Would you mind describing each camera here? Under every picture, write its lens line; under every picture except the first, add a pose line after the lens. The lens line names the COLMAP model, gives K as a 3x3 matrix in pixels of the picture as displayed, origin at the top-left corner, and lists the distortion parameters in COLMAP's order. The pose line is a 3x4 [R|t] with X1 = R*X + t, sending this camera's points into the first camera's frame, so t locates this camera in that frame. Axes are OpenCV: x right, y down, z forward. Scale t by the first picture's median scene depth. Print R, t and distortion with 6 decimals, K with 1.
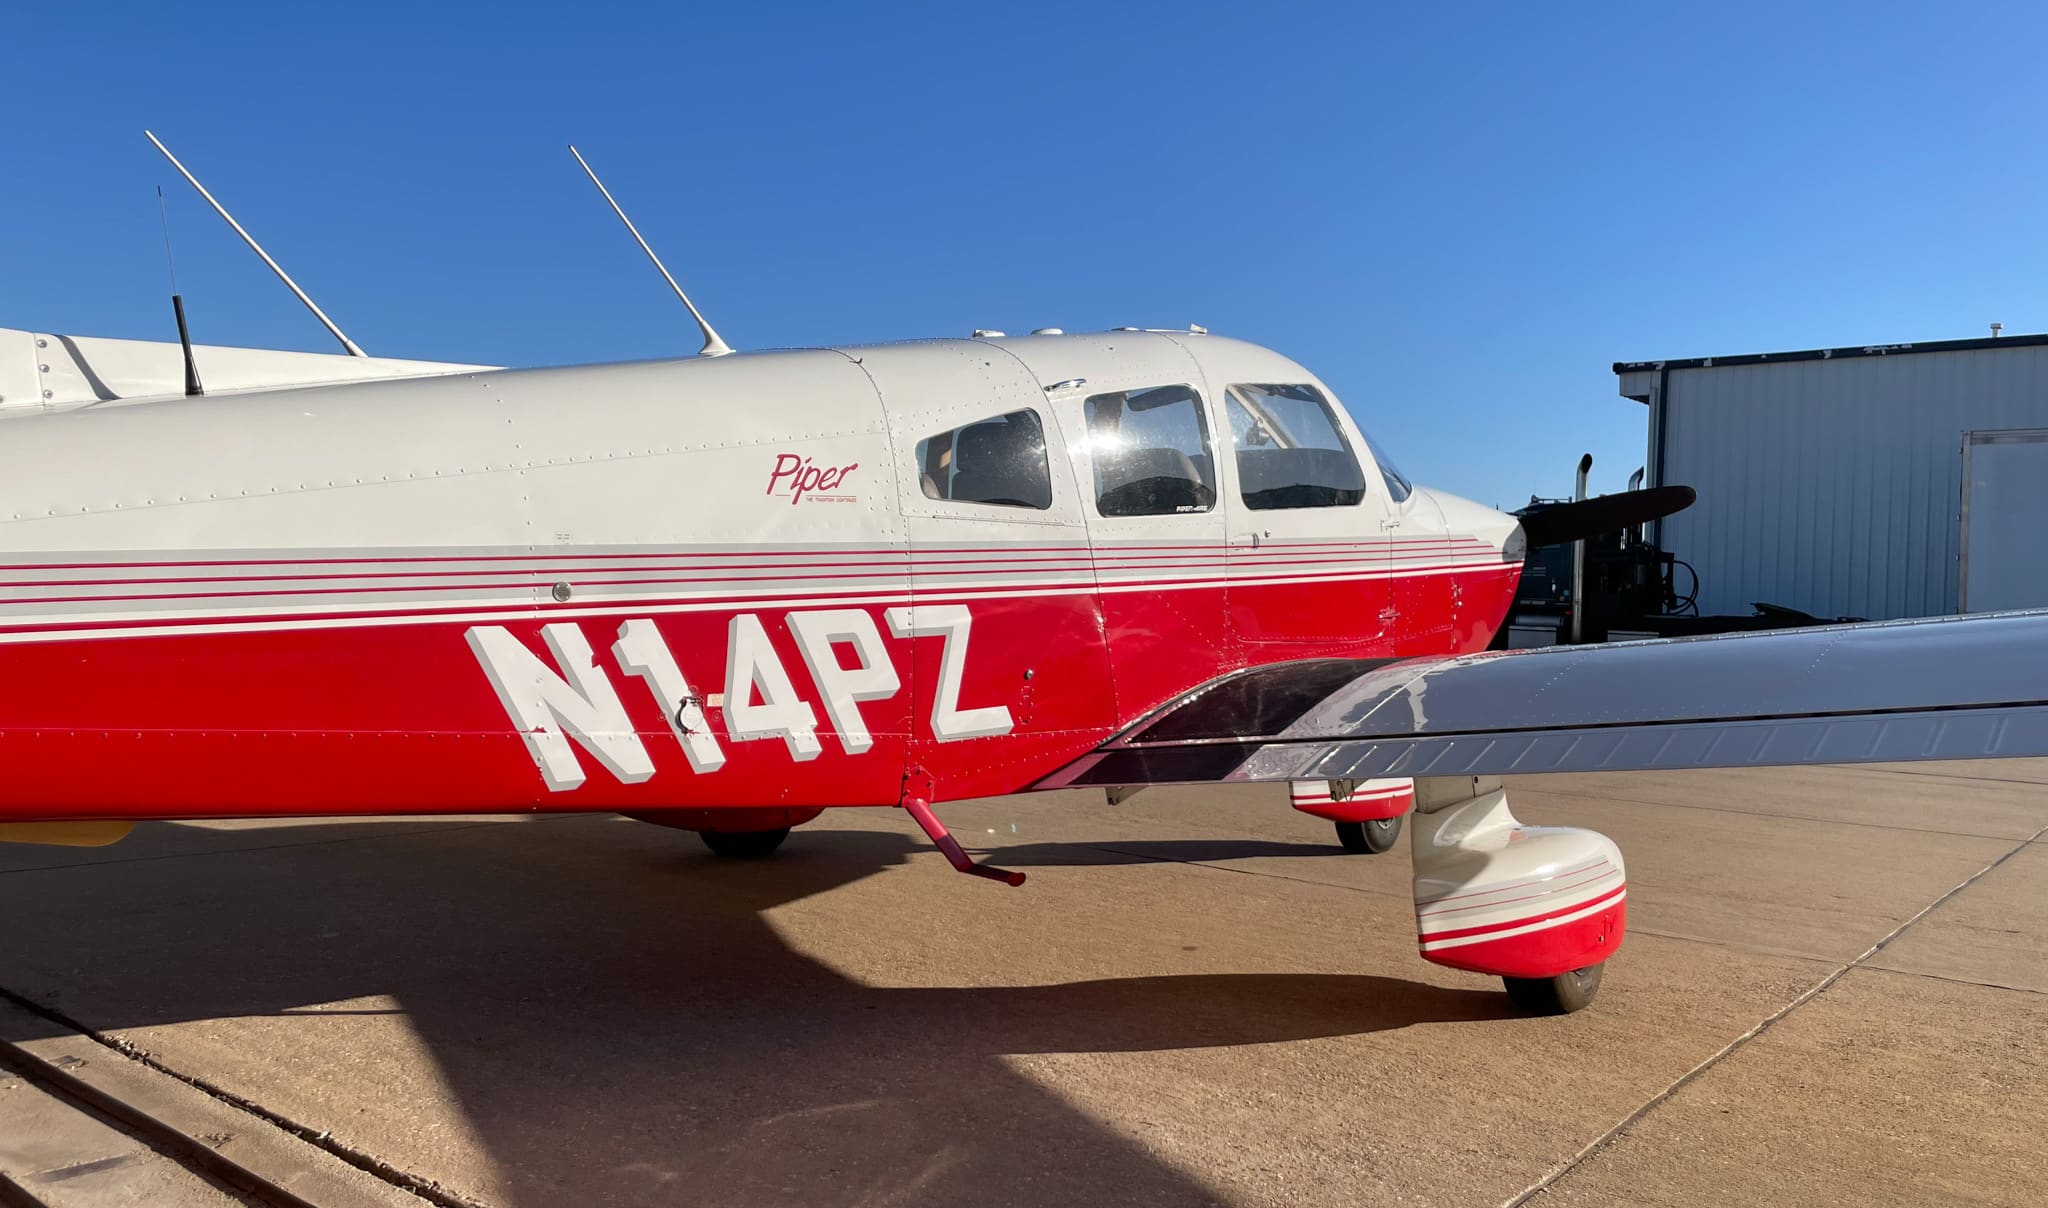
lens RADIAL K [[1580.8, 0, 1052.6], [0, 1580.8, 629.4], [0, 0, 1]] dist [0.095502, -0.139598]
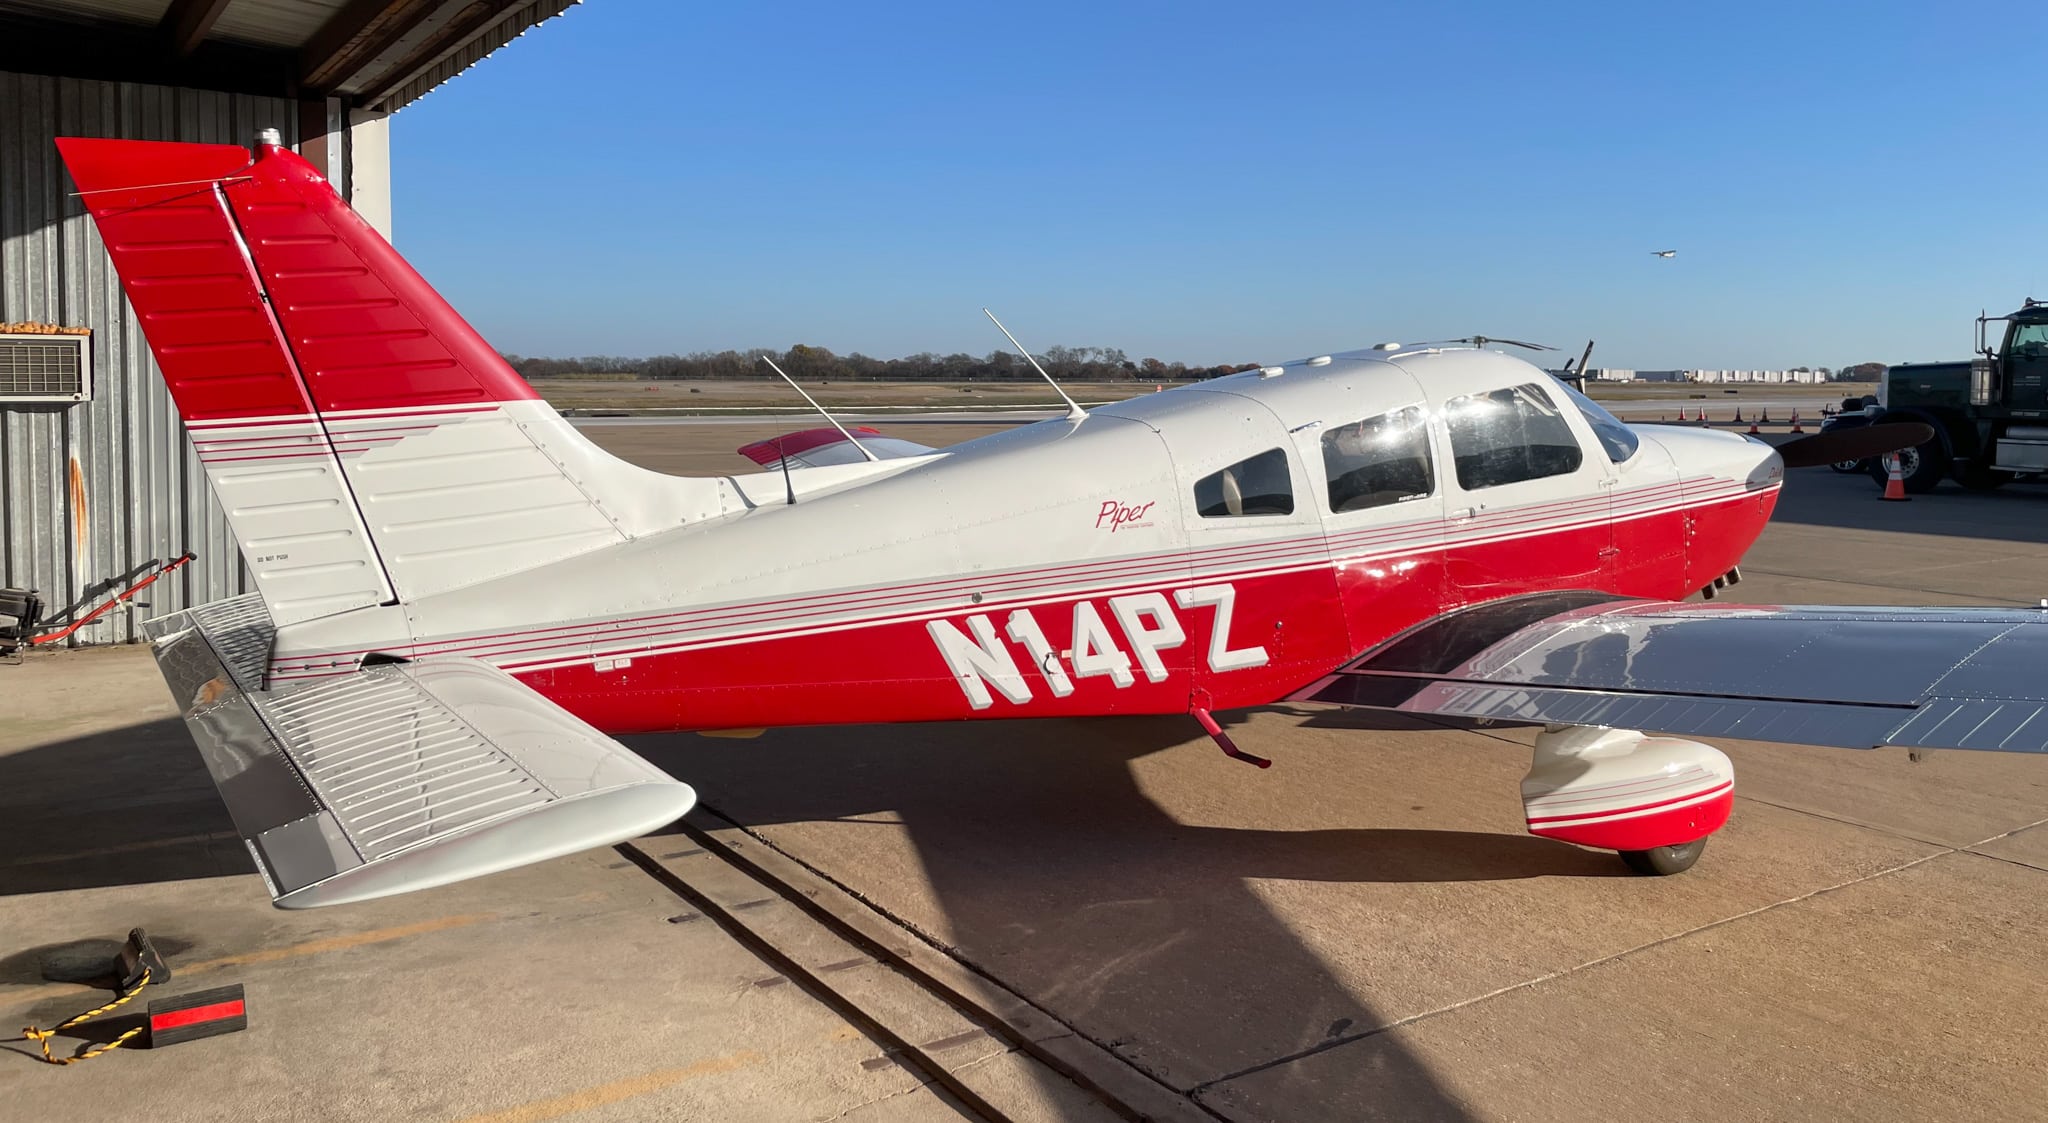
lens RADIAL K [[1582.4, 0, 1026.7], [0, 1582.4, 475.2], [0, 0, 1]] dist [0.119637, -0.199523]
pose [[0.951195, -0.006289, -0.308527, 0.256937], [0.018860, 0.999108, 0.037781, -0.201525], [0.308014, -0.041756, 0.950465, -0.578097]]
